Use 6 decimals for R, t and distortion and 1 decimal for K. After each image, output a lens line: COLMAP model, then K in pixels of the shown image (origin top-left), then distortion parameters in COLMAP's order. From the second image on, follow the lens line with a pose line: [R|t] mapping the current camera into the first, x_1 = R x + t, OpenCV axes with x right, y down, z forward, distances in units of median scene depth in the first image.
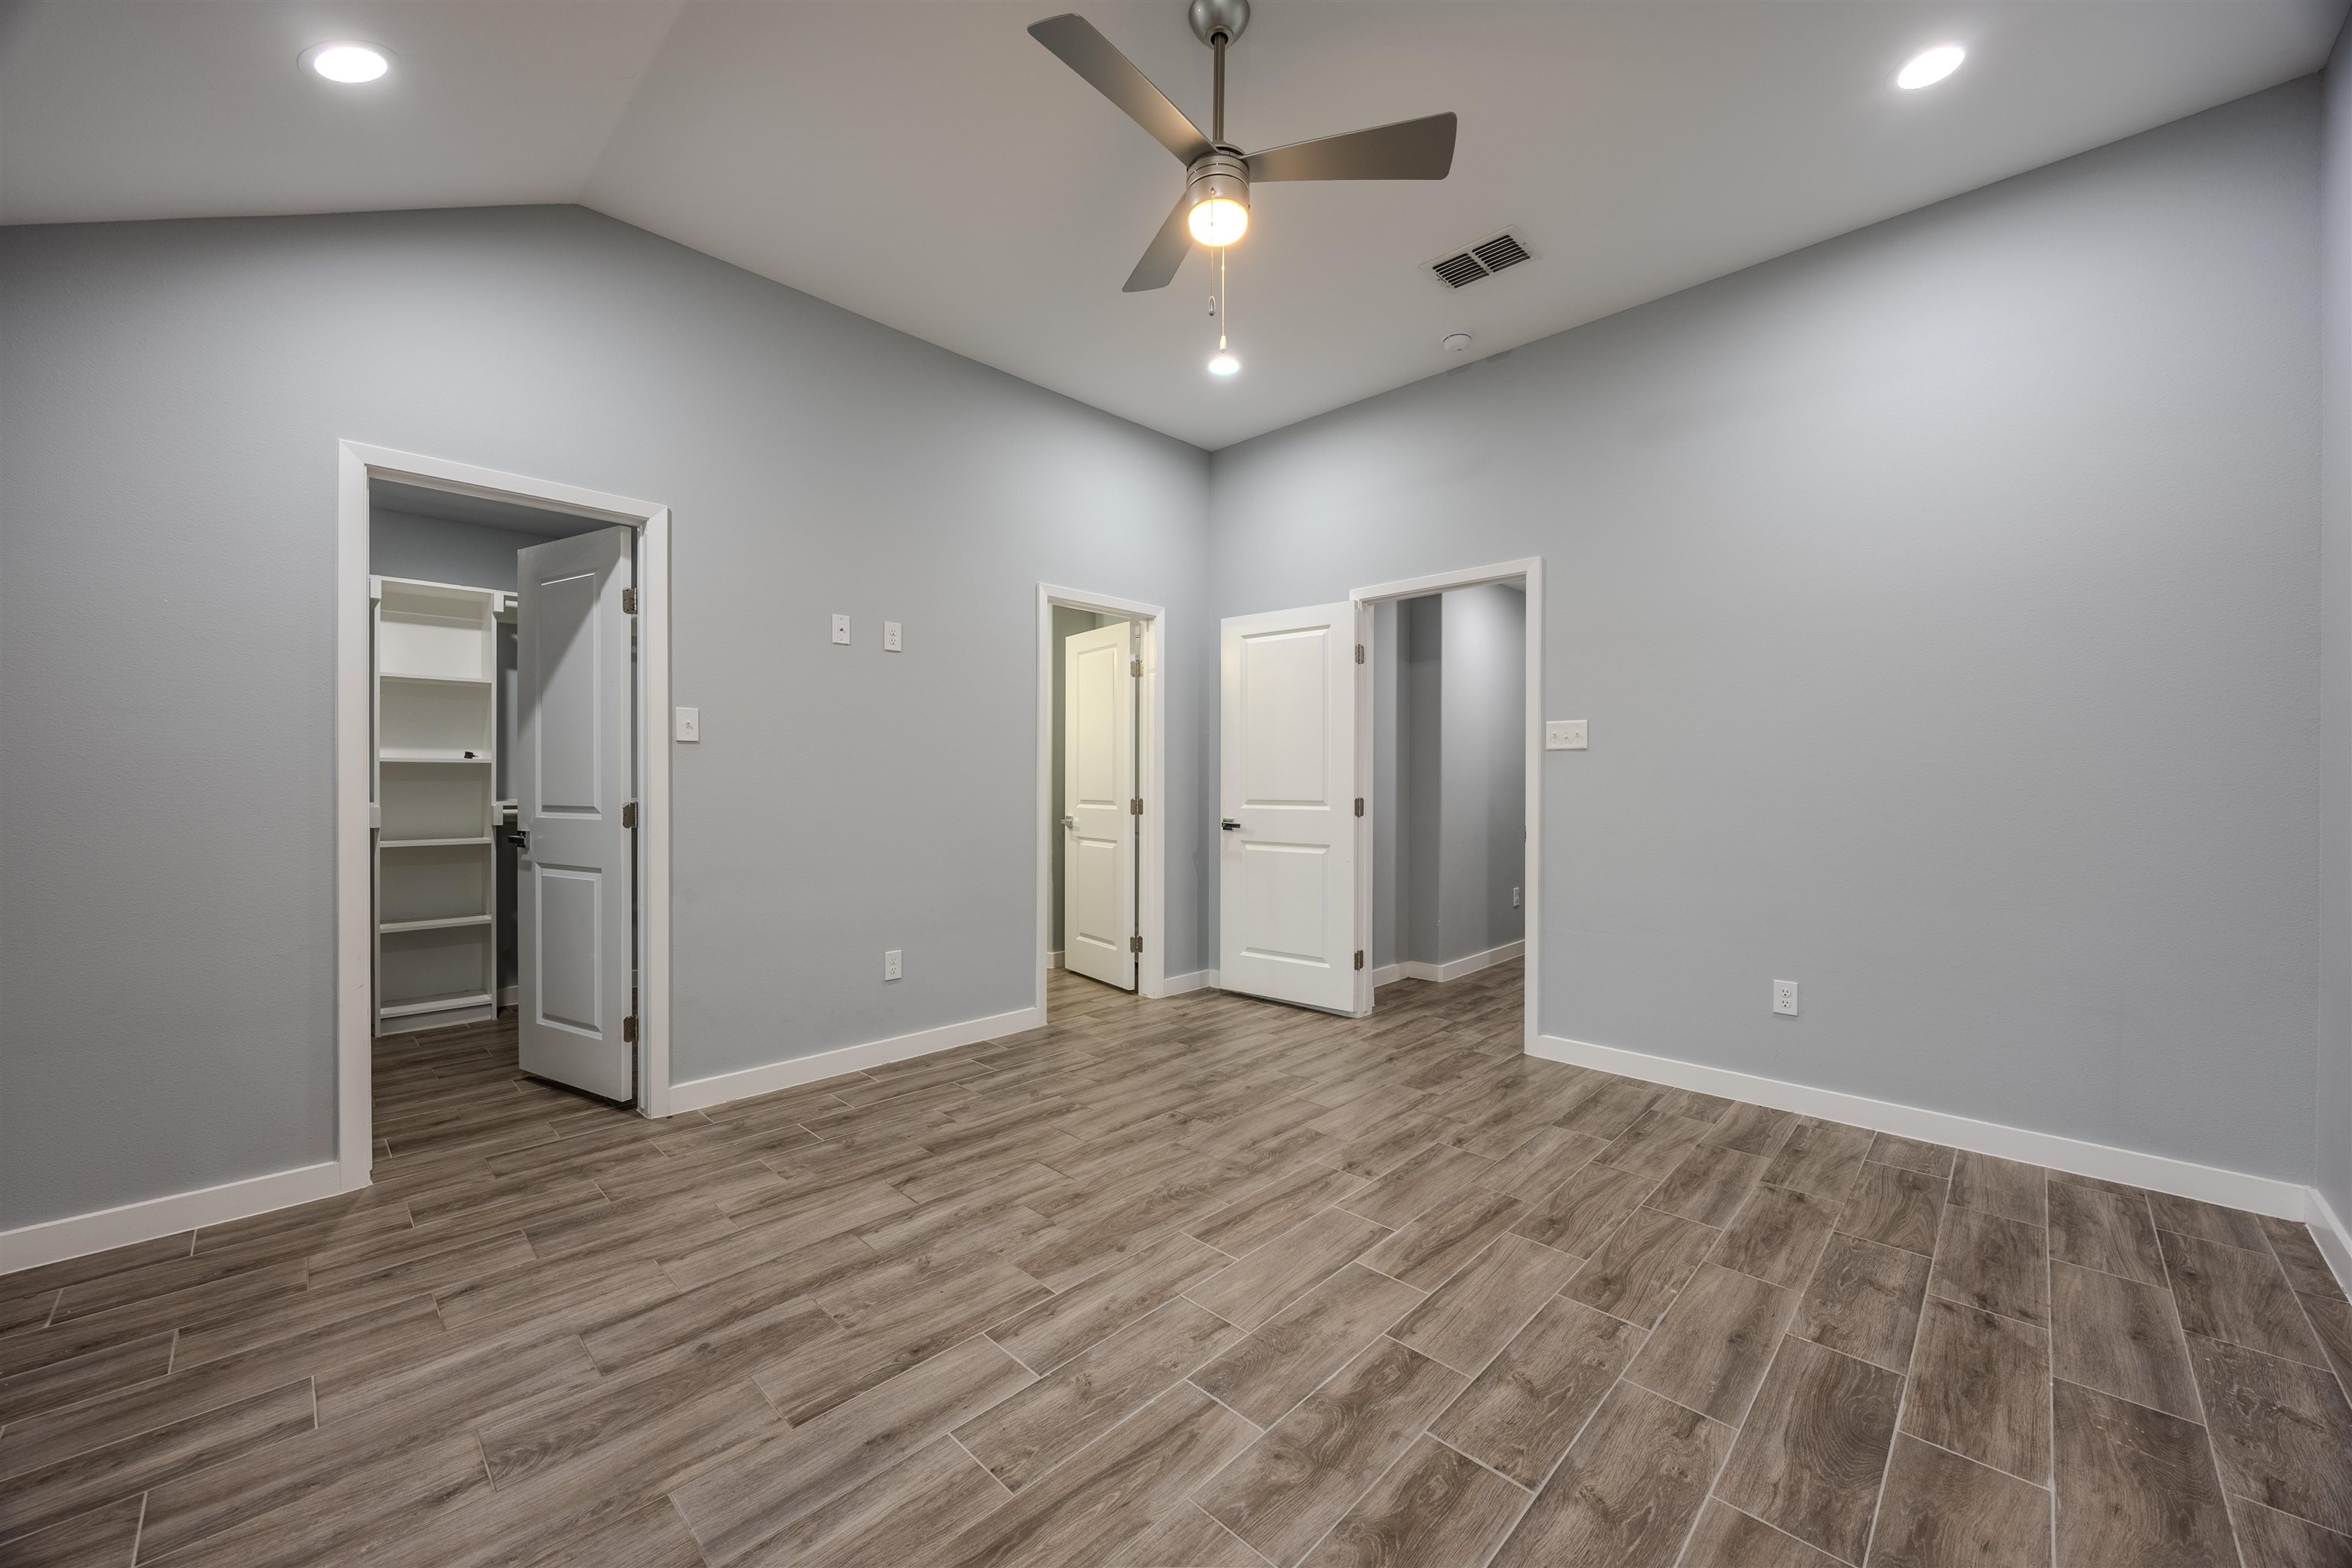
lens RADIAL K [[881.0, 0, 1176.6], [0, 881.0, 784.8], [0, 0, 1]] dist [-0.008346, -0.000249]
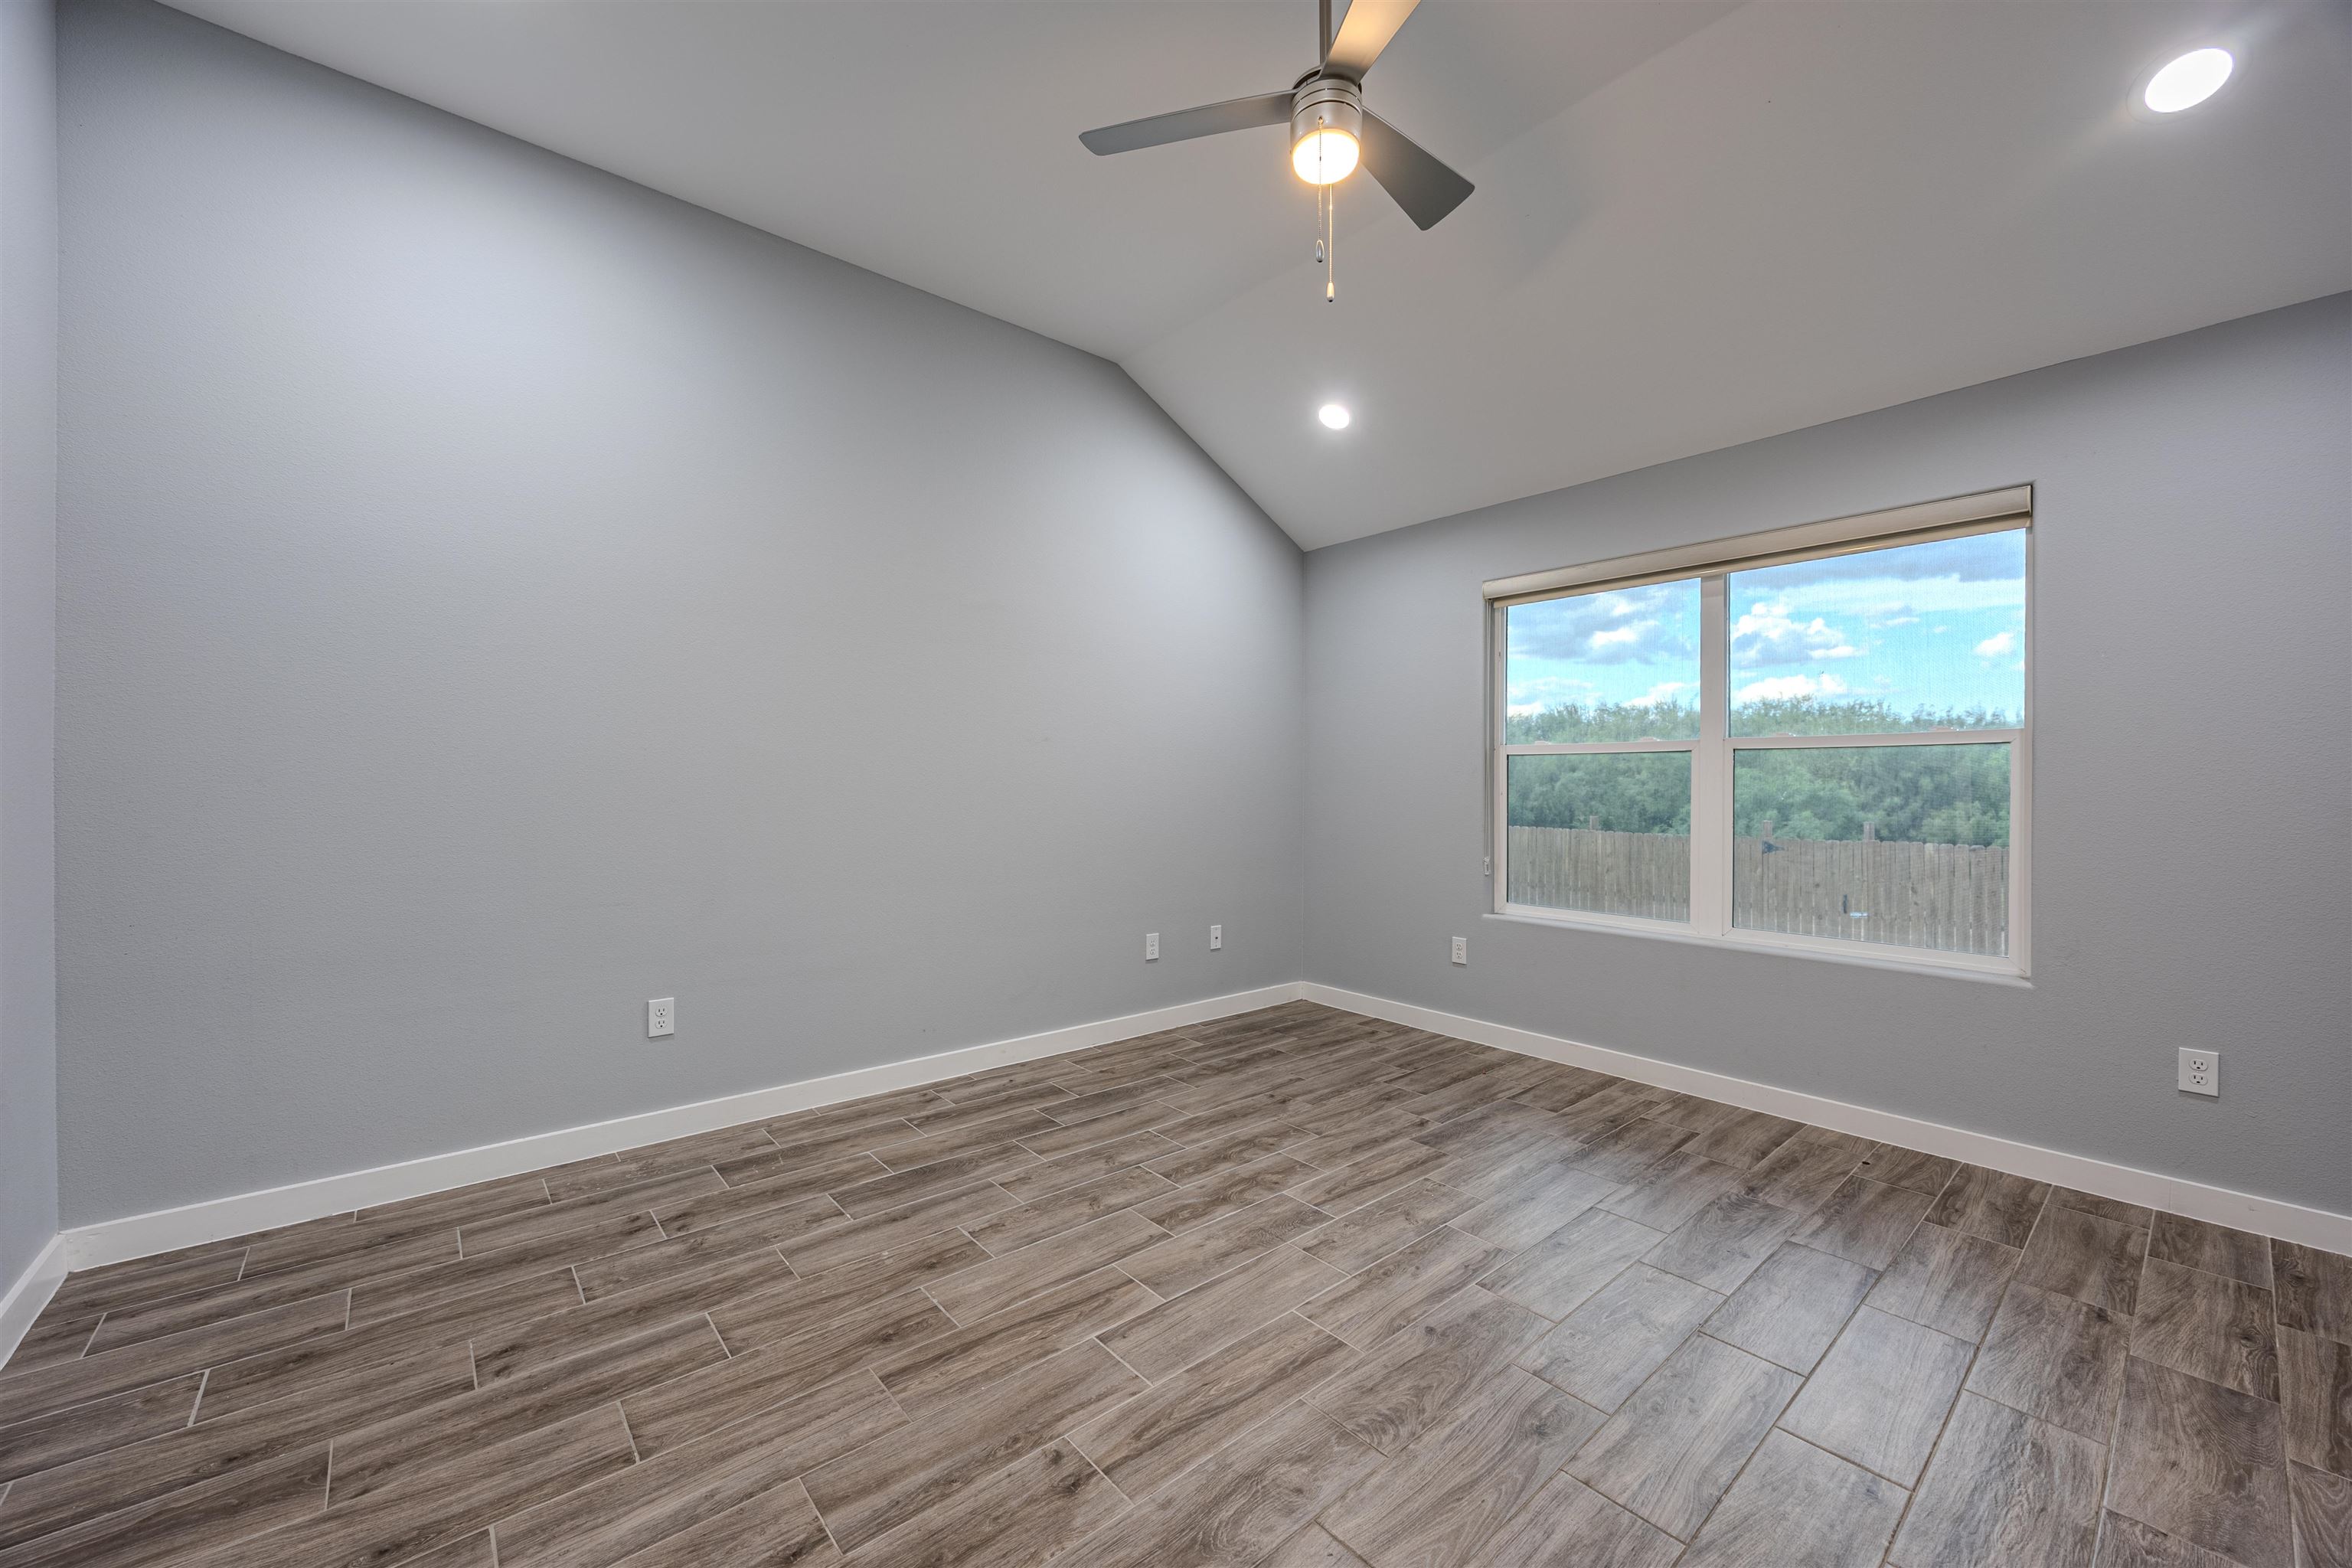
lens RADIAL K [[881.0, 0, 1174.3], [0, 881.0, 783.4], [0, 0, 1]] dist [-0.008346, -0.000249]
pose [[-0.995318, -0.008727, 0.096256, 0.120609], [-0.008209, 0.999950, 0.005782, -0.006691], [-0.096302, 0.004965, -0.995340, 2.104168]]
